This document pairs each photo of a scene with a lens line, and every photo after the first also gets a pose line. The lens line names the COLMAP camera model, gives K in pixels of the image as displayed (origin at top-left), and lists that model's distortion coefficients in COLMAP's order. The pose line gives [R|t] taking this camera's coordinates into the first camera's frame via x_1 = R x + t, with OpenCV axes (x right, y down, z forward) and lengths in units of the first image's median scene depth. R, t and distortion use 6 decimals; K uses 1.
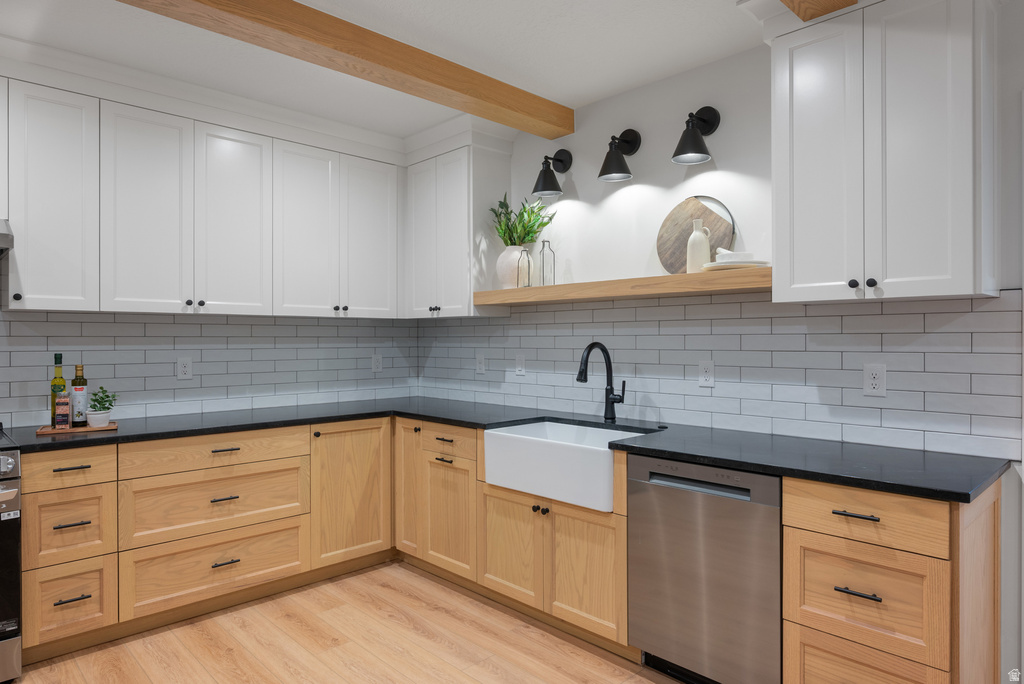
lens RADIAL K [[629.2, 0, 512.0], [0, 629.2, 342.0], [0, 0, 1]] dist [0.002218, -0.000139]
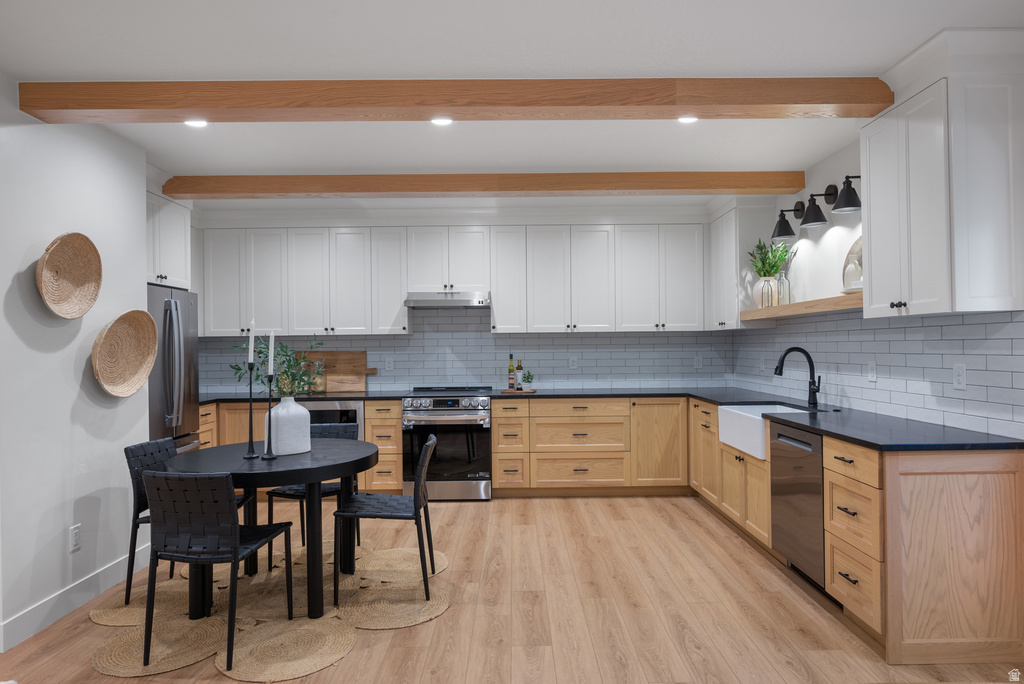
lens RADIAL K [[605.2, 0, 512.0], [0, 605.2, 342.0], [0, 0, 1]] dist [-0.003634, 0.000292]
pose [[0.720541, -0.010155, -0.693338, 0.602849], [0.005595, 0.999945, -0.008831, -0.002787], [0.693390, 0.002484, 0.720558, -0.386150]]
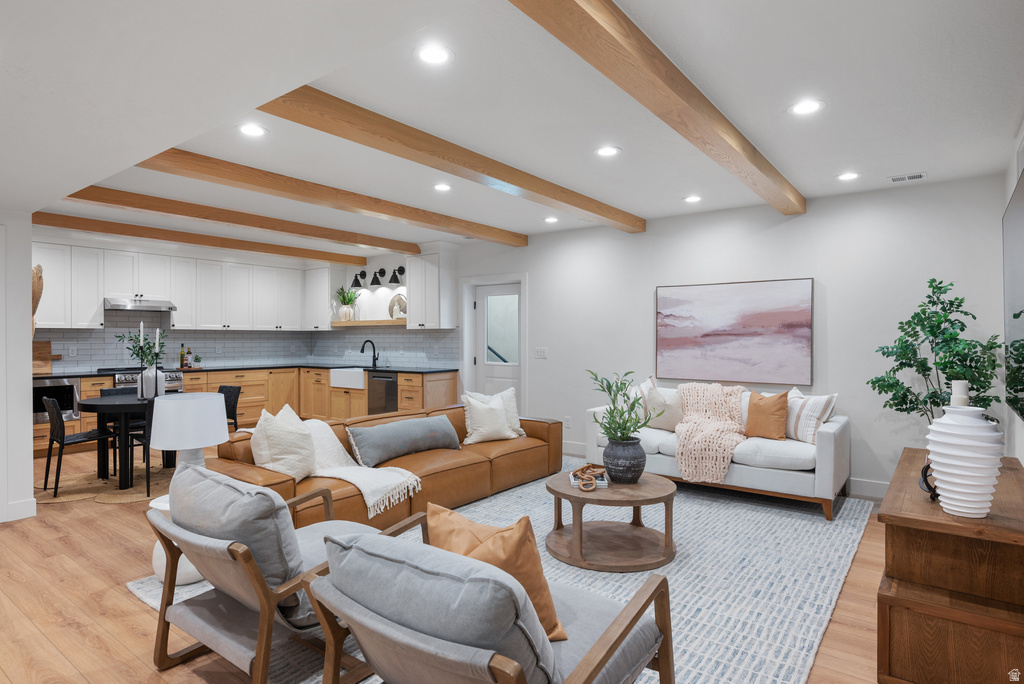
lens RADIAL K [[573.2, 0, 512.0], [0, 573.2, 342.0], [0, 0, 1]] dist [0.001986, -0.001173]
pose [[0.988180, 0.000442, 0.153298, 0.393912], [-0.000632, 0.999999, 0.001194, 0.005802], [-0.153297, -0.001277, 0.988179, -1.842624]]
